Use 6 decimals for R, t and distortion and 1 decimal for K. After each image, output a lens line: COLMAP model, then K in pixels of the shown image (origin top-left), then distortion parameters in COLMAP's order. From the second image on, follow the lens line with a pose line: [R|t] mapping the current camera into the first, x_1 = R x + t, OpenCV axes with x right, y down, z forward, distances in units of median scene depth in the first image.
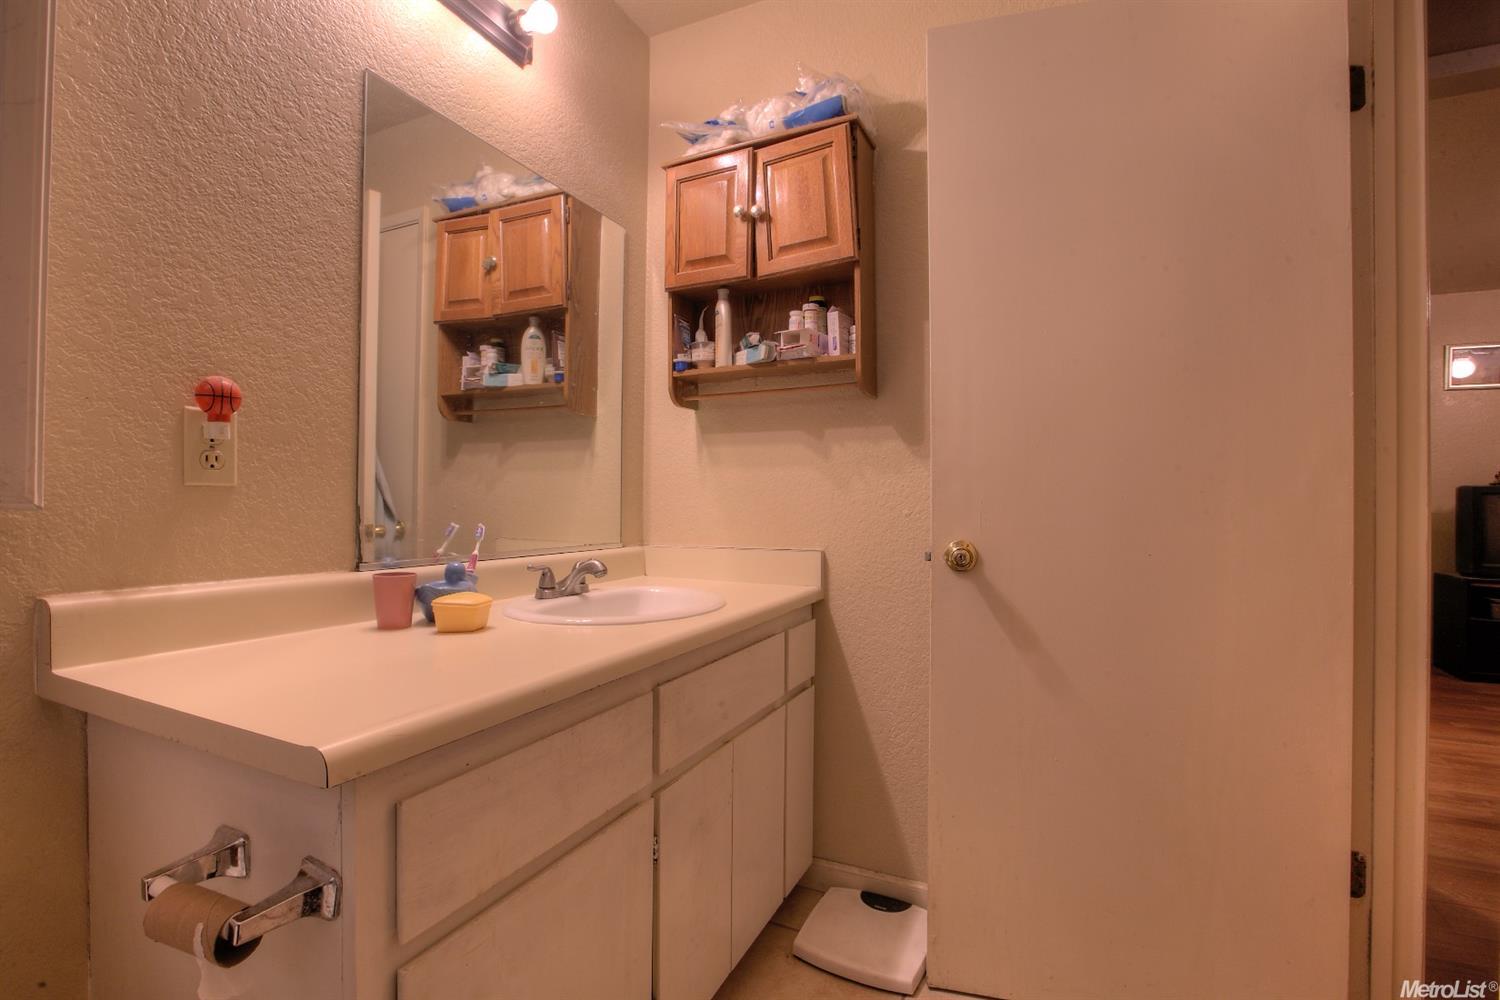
lens RADIAL K [[686.3, 0, 747.9], [0, 686.3, 502.2], [0, 0, 1]] dist [-0.038697, 0.006162]
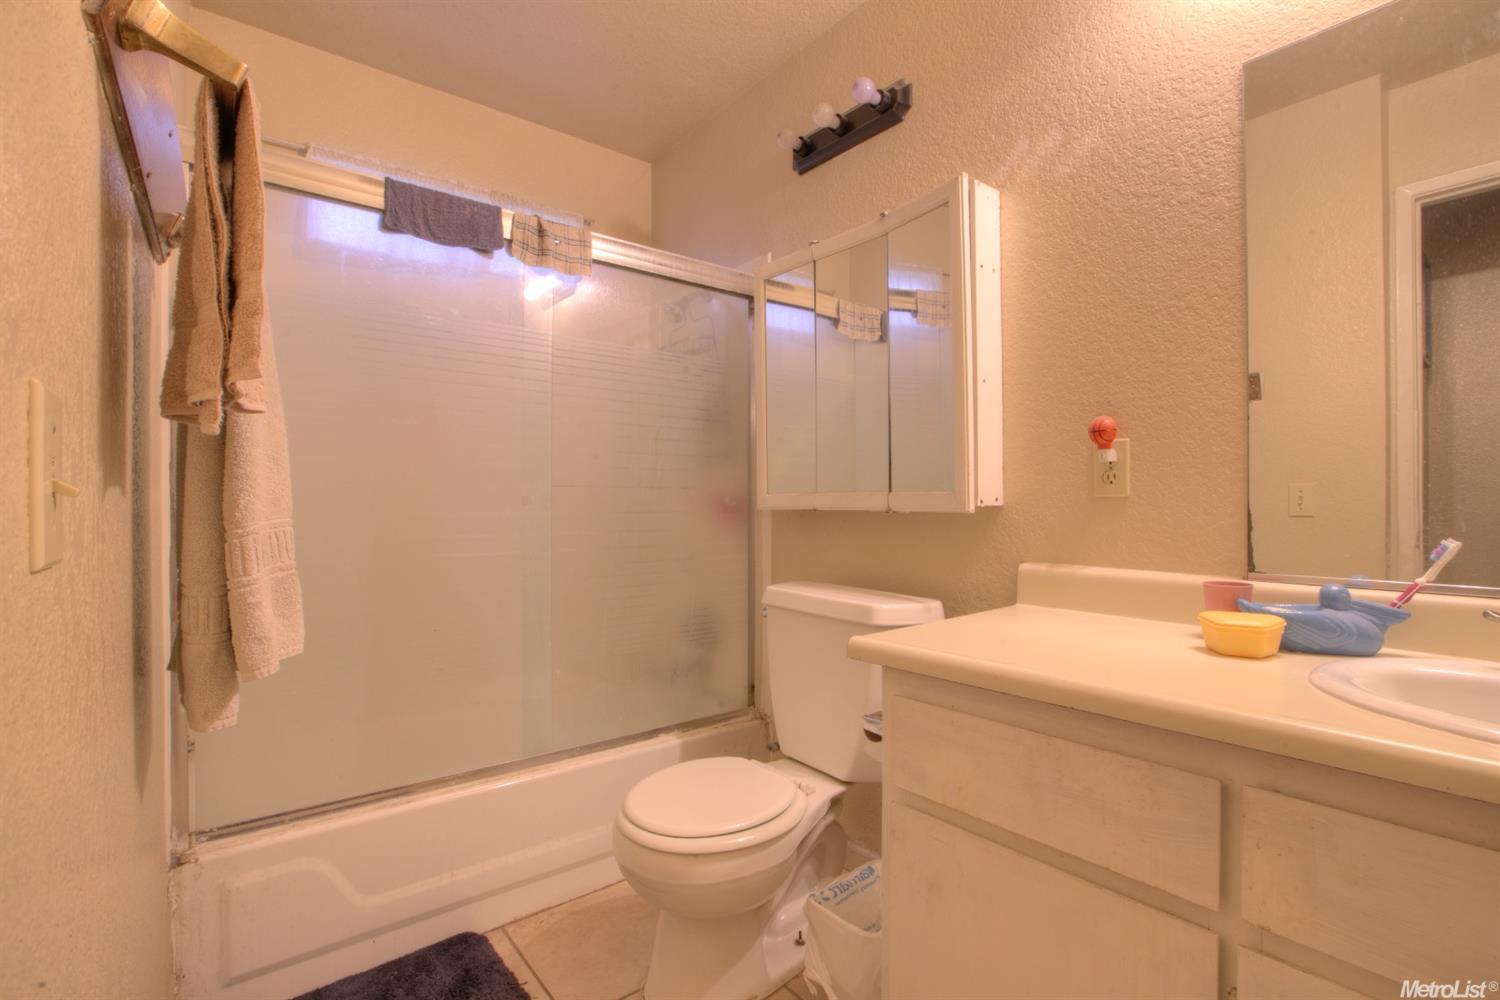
lens RADIAL K [[686.3, 0, 747.7], [0, 686.3, 504.4], [0, 0, 1]] dist [-0.038697, 0.006162]
pose [[-0.447949, -0.009529, -0.894008, 0.719201], [-0.004372, 0.999955, -0.008467, 0.004937], [0.894048, 0.000116, -0.447971, 0.927787]]
